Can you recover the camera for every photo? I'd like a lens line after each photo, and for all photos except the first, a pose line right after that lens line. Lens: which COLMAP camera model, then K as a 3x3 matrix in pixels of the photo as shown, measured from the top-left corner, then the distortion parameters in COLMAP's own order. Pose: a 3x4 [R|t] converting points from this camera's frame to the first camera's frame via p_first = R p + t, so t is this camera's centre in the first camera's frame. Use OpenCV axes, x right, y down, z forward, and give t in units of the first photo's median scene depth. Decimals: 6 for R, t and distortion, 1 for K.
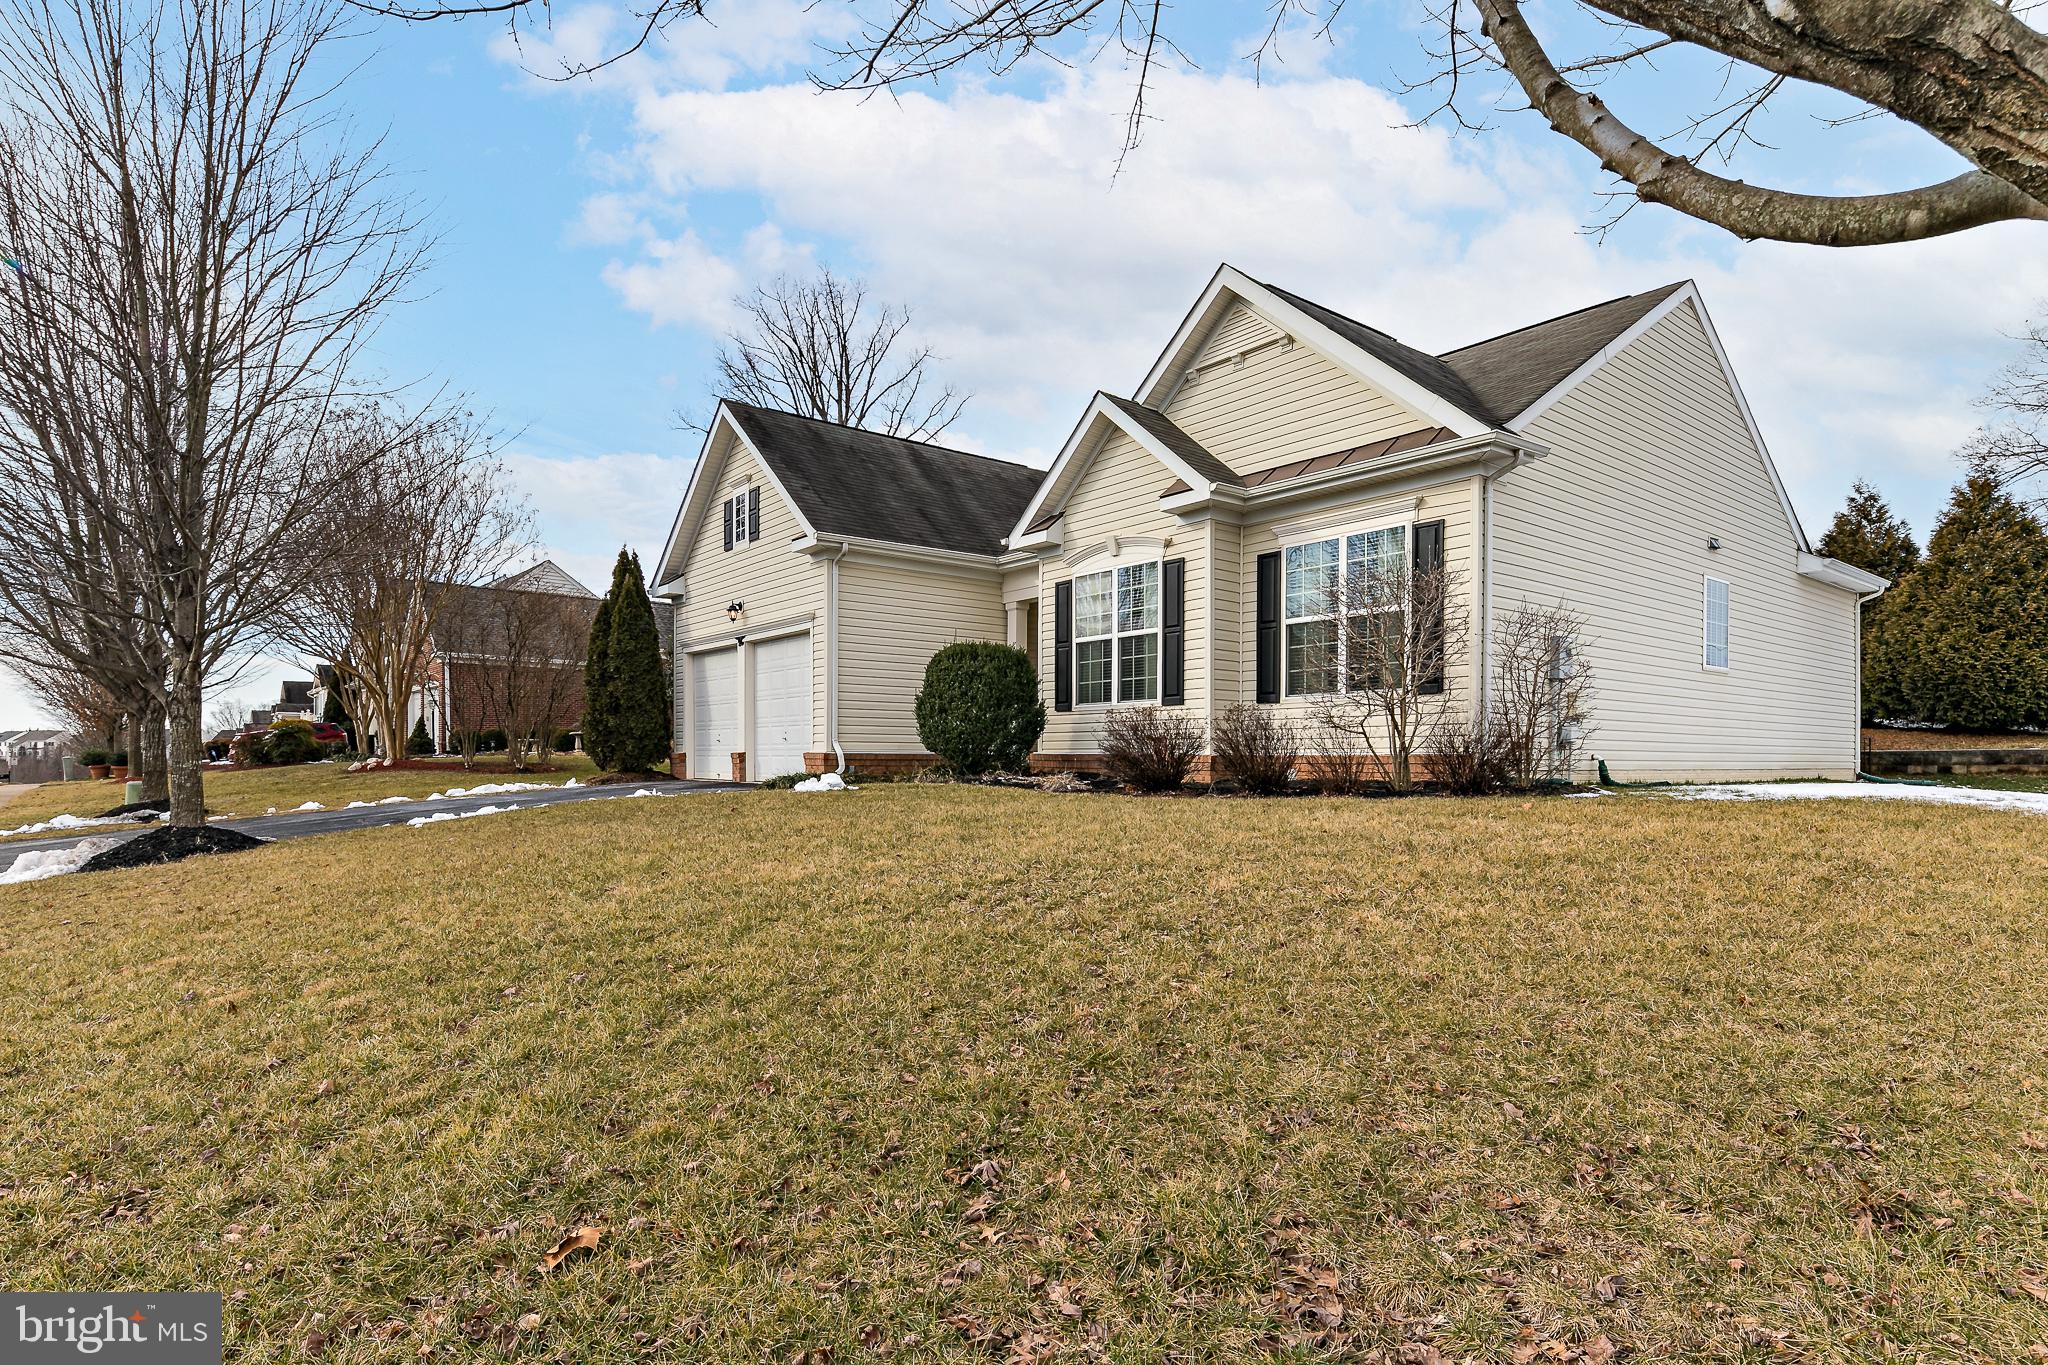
lens RADIAL K [[994.2, 0, 1031.7], [0, 994.2, 757.3], [0, 0, 1]] dist [0.002923, 0.000077]
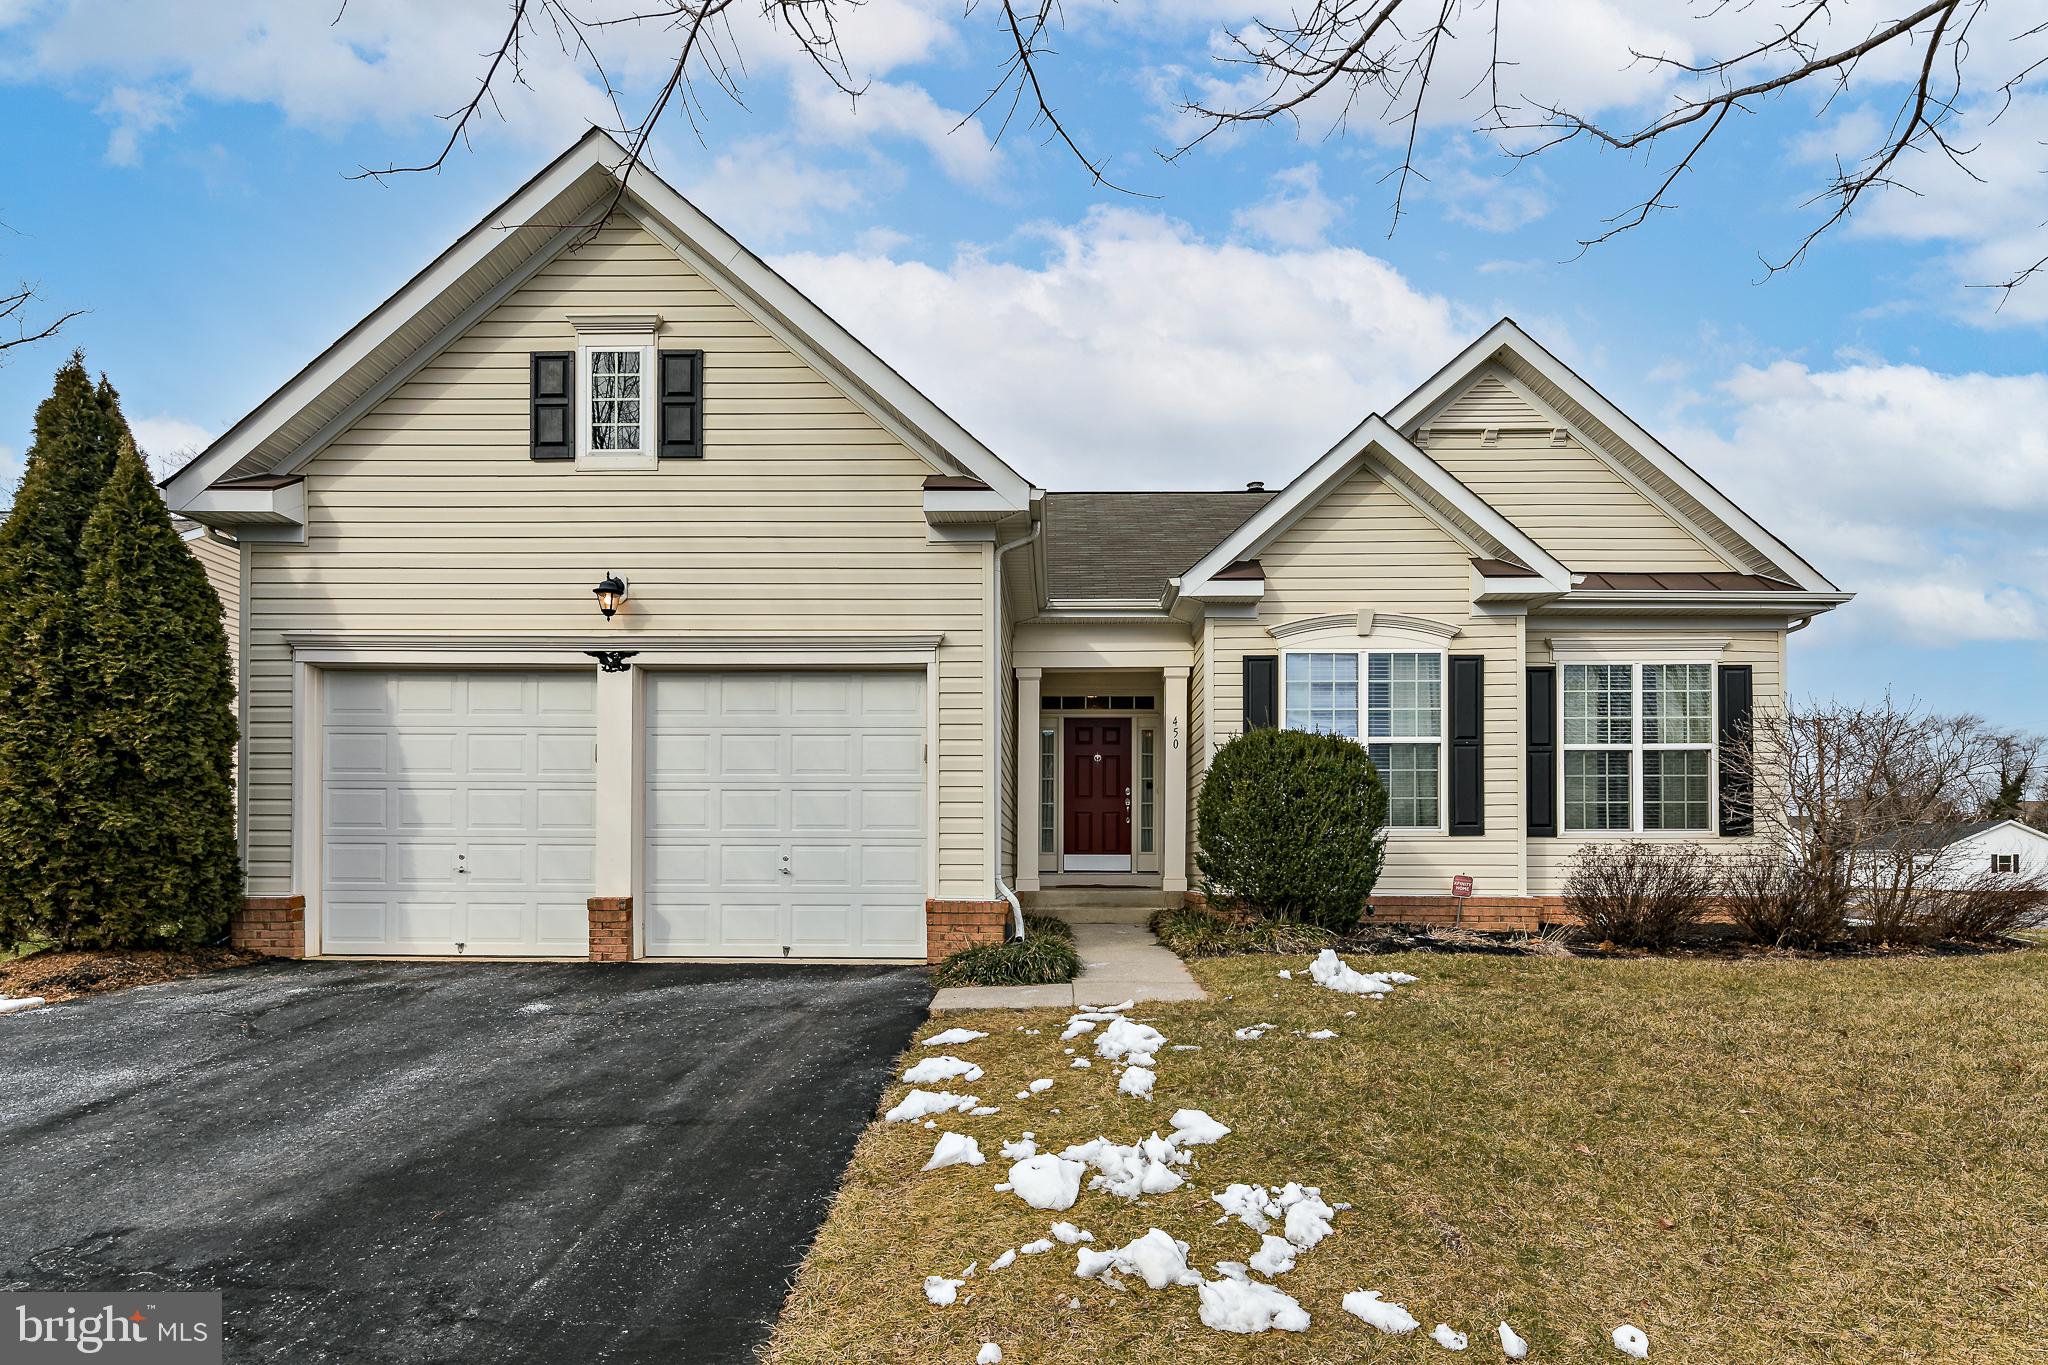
lens RADIAL K [[1030.8, 0, 1019.8], [0, 1030.8, 871.7], [0, 0, 1]] dist [0.005074, 0.000505]
pose [[0.652268, 0.005382, 0.757970, -0.704789], [0.003497, 0.999943, -0.010109, -0.014824], [-0.757981, 0.009244, 0.652212, 0.701649]]
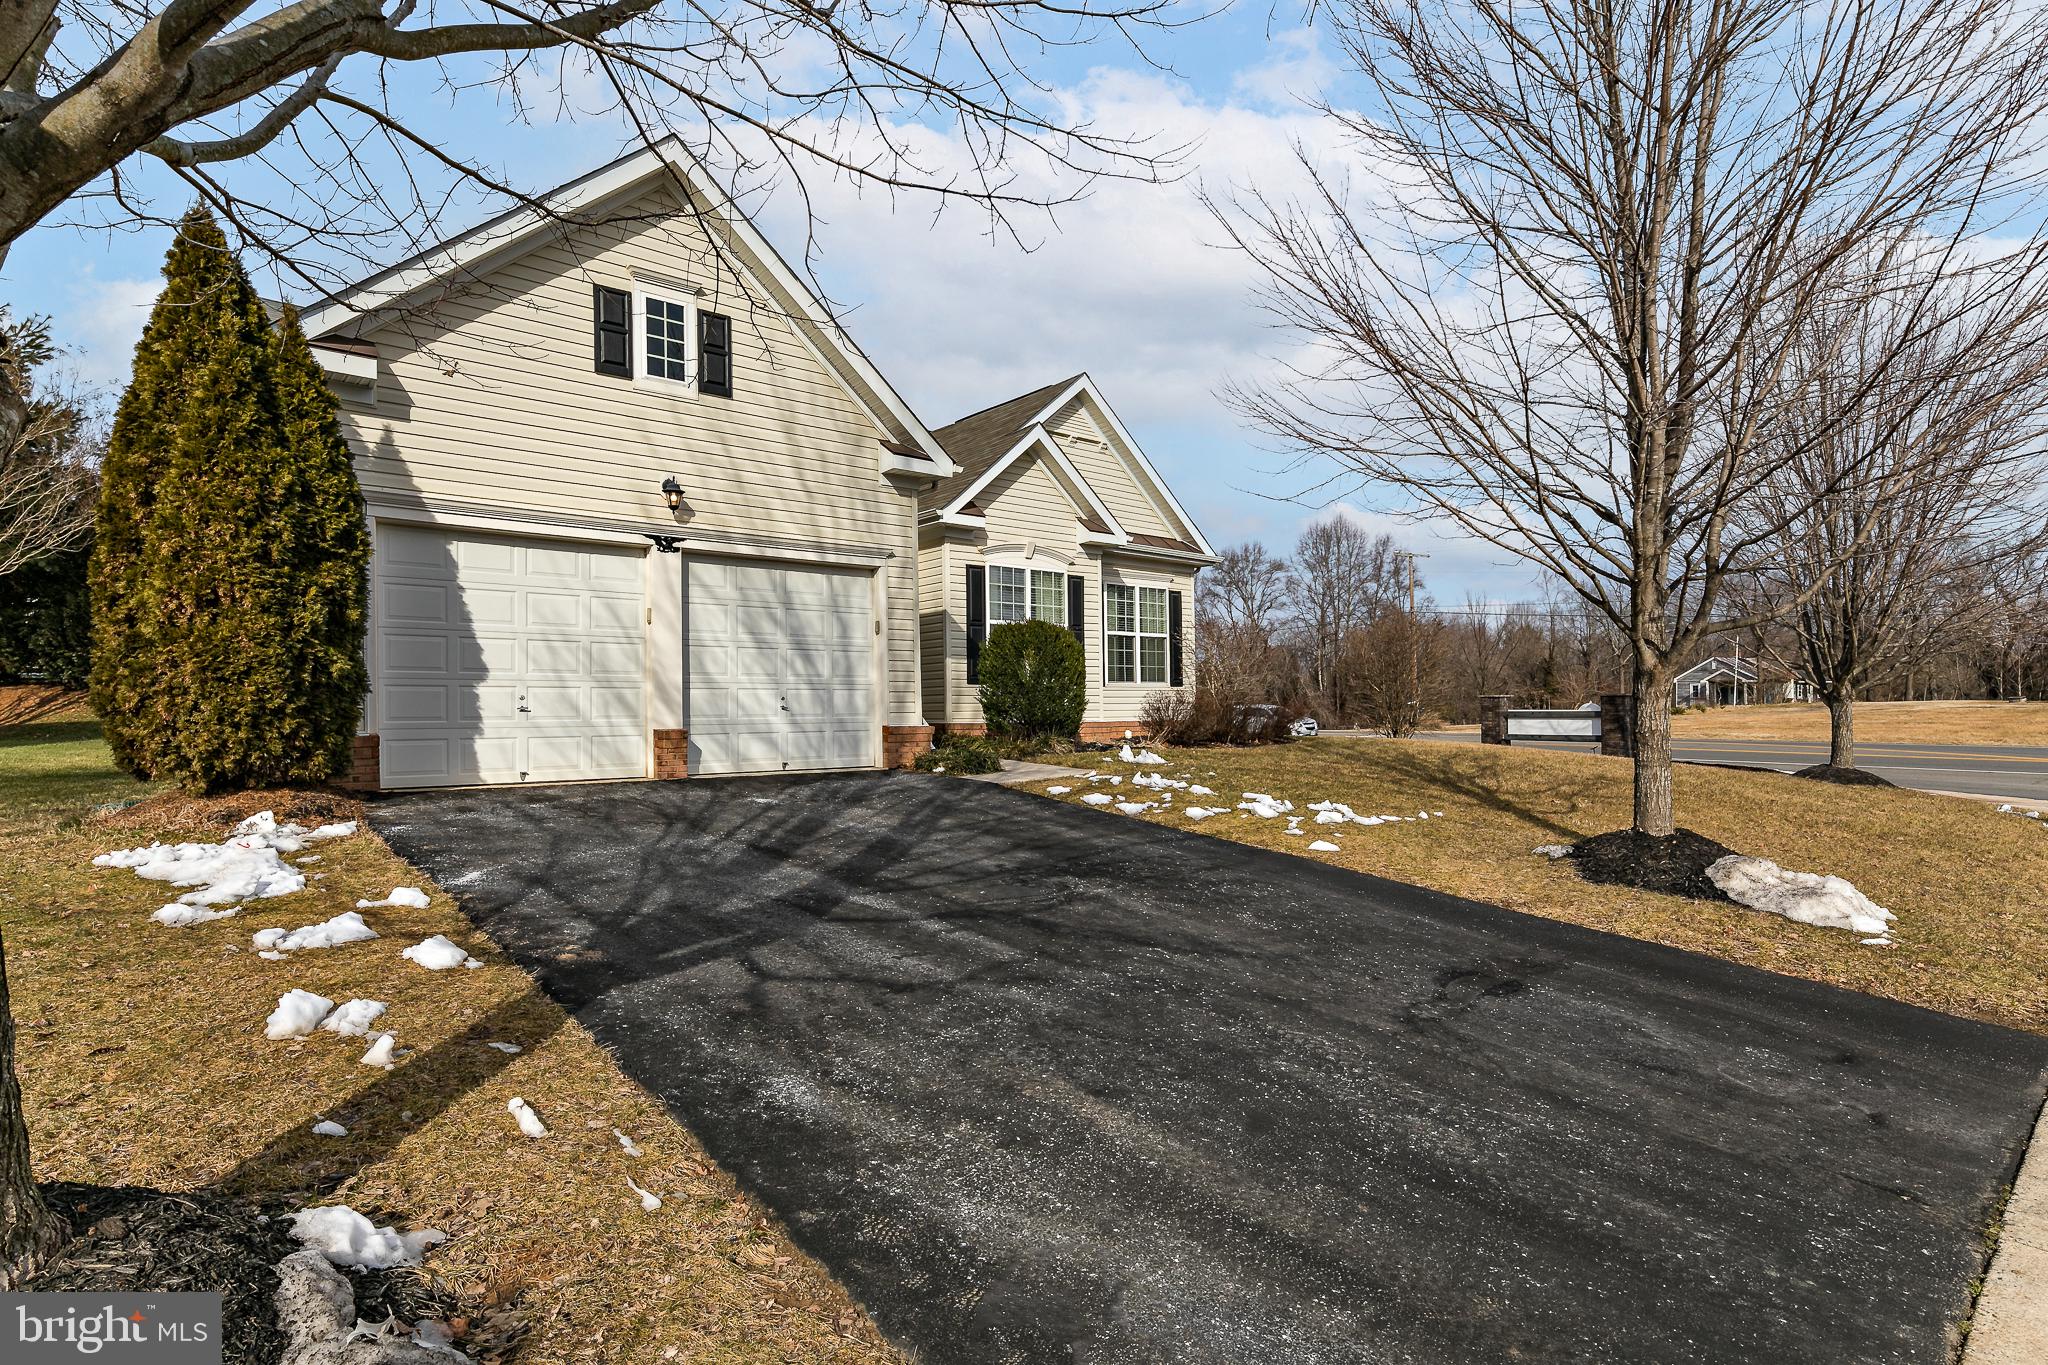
lens RADIAL K [[1034.4, 0, 1024.9], [0, 1034.4, 714.0], [0, 0, 1]] dist [-0.001109, 0.000069]
pose [[0.005766, 0.000808, 0.999983, -1.201649], [0.017966, 0.999838, -0.000911, -0.012647], [-0.999822, 0.017971, 0.005751, 1.024099]]
